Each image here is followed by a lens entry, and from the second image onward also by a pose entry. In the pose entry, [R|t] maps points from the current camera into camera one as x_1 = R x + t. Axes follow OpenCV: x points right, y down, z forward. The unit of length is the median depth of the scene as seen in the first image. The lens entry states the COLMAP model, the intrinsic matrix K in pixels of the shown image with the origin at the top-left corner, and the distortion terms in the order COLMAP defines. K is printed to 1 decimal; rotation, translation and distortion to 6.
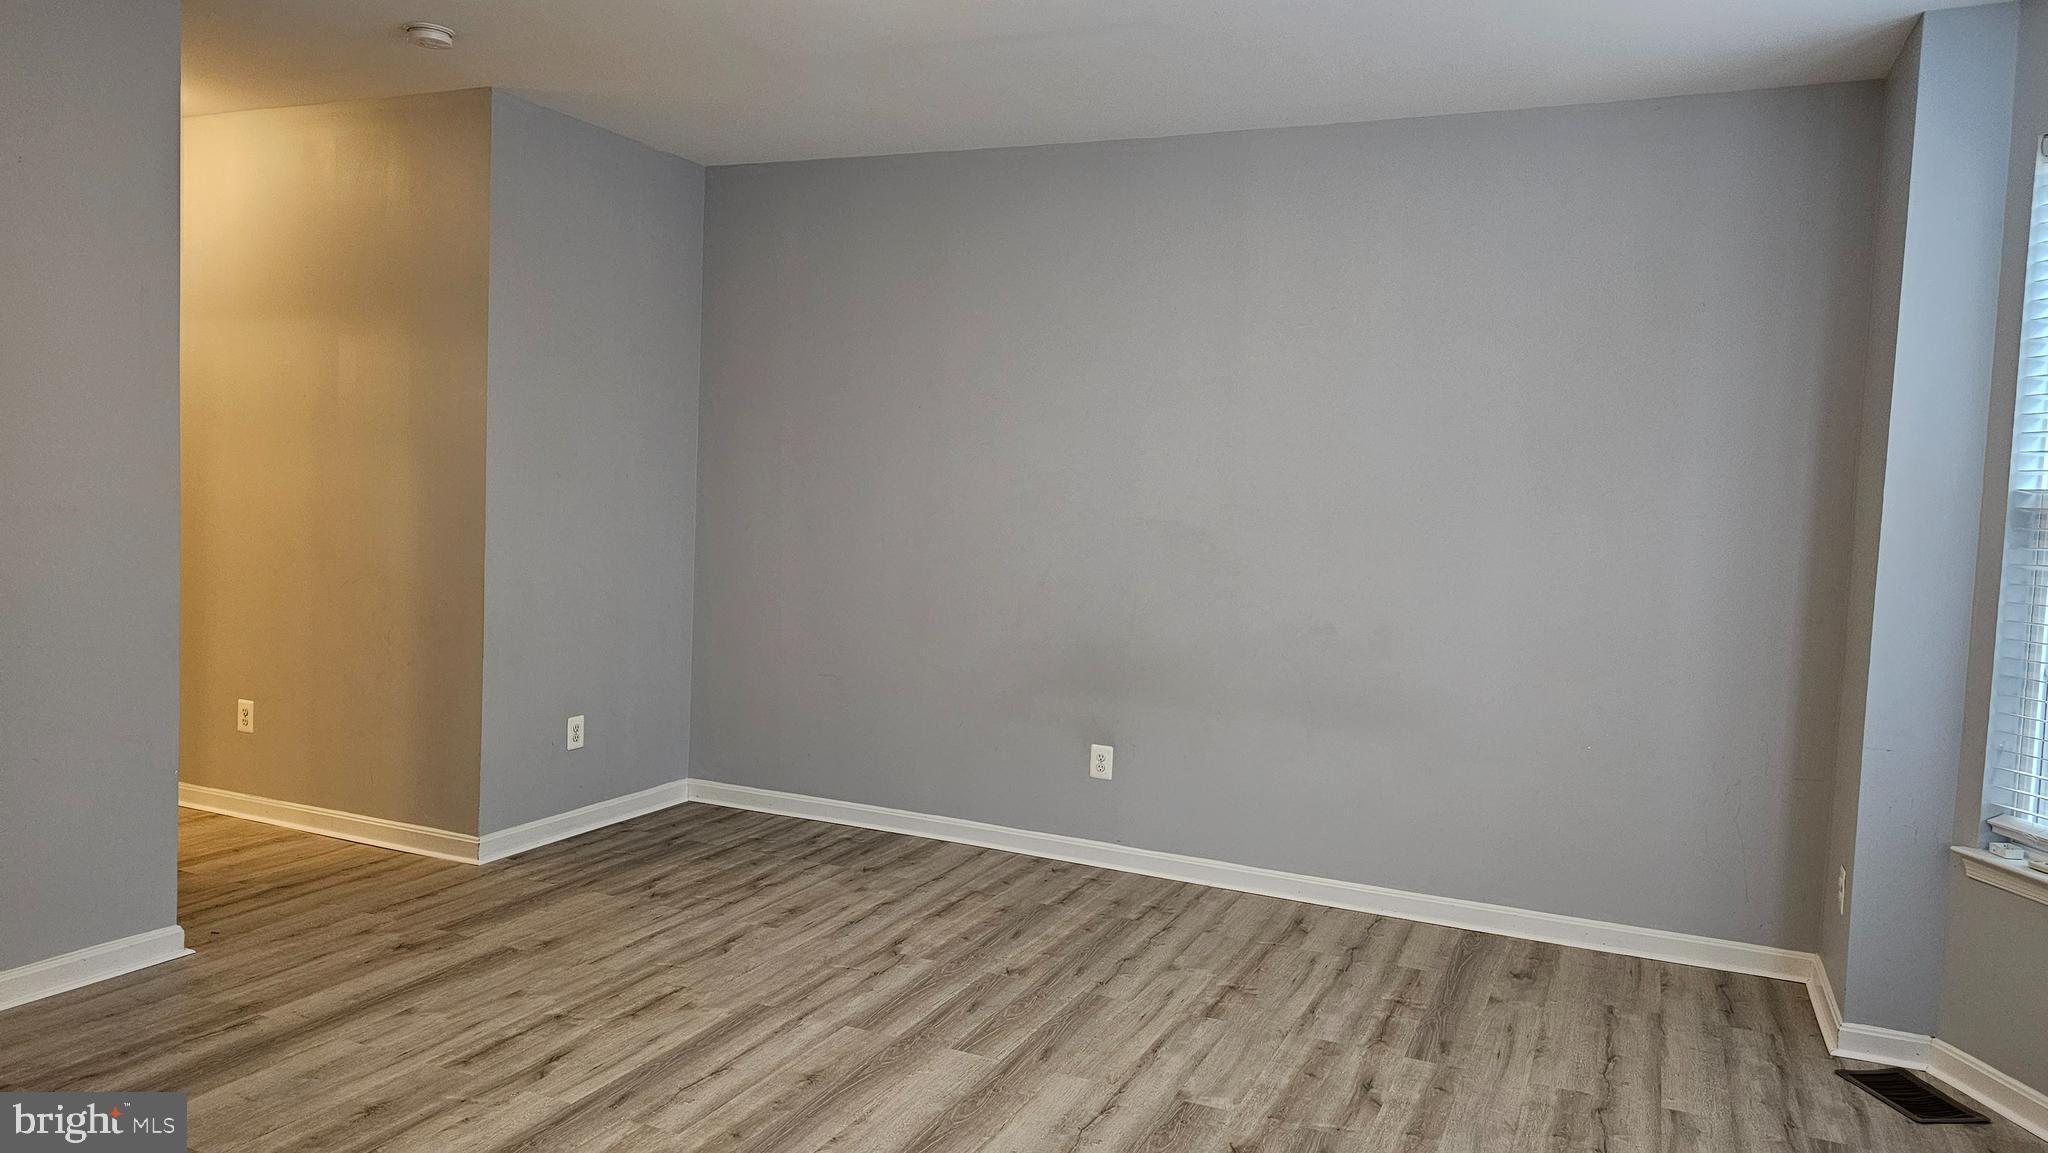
lens RADIAL K [[1383.5, 0, 1024.0], [0, 1383.5, 576.5], [0, 0, 1]] dist [0.002824, -0.001659]
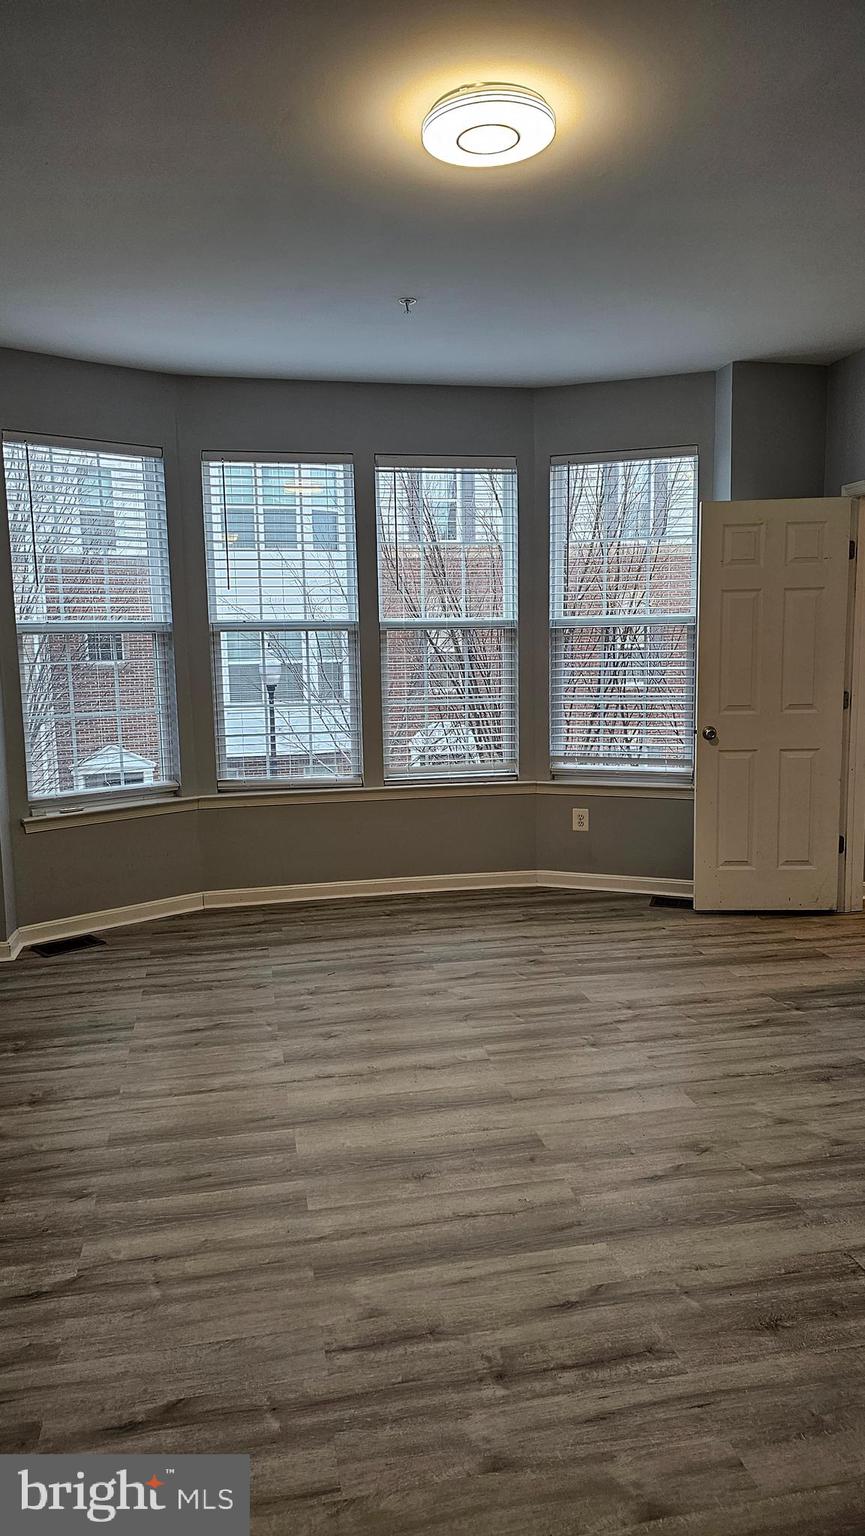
lens RADIAL K [[1037.7, 0, 432.5], [0, 1037.7, 768.0], [0, 0, 1]] dist [0.002824, -0.001659]
pose [[-0.588624, -0.135086, 0.797040, -0.763398], [0.053329, 0.977304, 0.205022, -0.130574], [-0.806646, 0.163186, -0.568060, 1.374406]]
